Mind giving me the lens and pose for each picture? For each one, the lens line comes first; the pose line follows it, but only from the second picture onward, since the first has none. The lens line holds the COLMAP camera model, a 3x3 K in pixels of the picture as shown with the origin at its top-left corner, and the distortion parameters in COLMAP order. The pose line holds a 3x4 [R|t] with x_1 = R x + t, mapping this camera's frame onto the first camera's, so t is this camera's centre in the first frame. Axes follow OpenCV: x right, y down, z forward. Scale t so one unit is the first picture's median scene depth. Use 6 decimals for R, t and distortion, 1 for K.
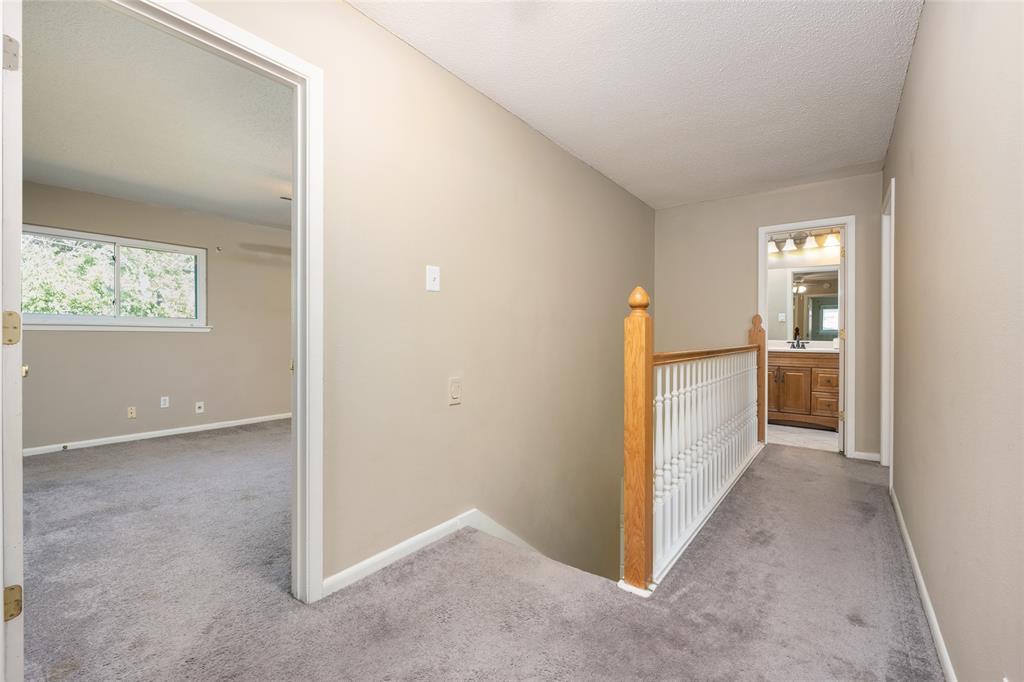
lens RADIAL K [[425.6, 0, 511.9], [0, 425.6, 337.0], [0, 0, 1]] dist [-0.000719, 0.000024]
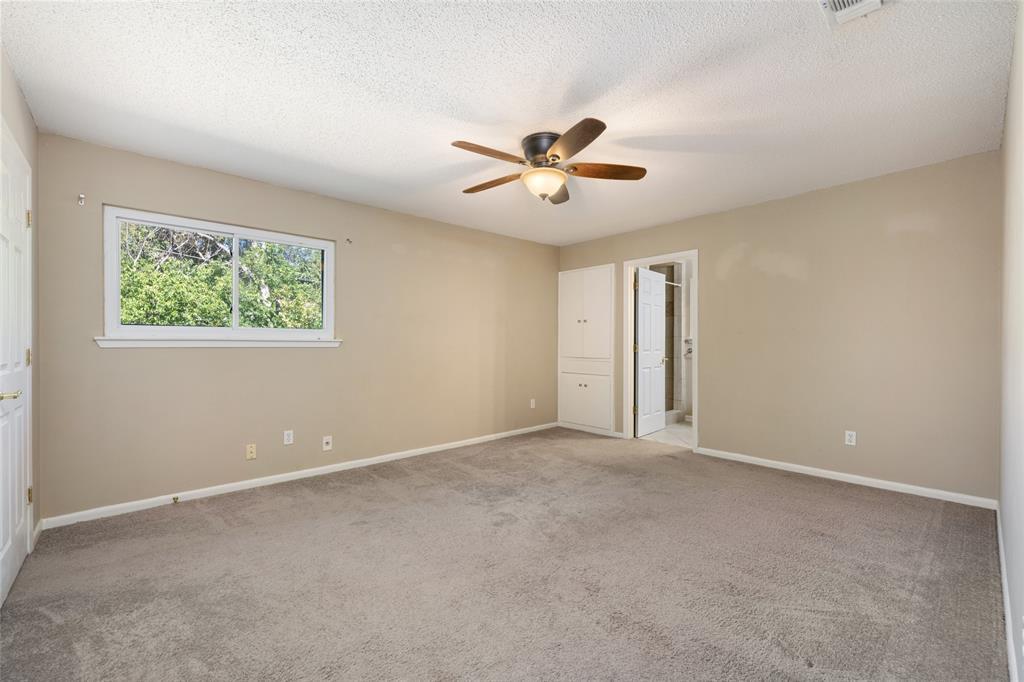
lens RADIAL K [[425.6, 0, 513.2], [0, 425.6, 343.6], [0, 0, 1]] dist [-0.000719, 0.000024]
pose [[0.983057, 0.001813, -0.183294, -0.107419], [-0.001541, 0.999997, 0.001628, -0.008372], [0.183296, -0.001318, 0.983057, 0.123568]]
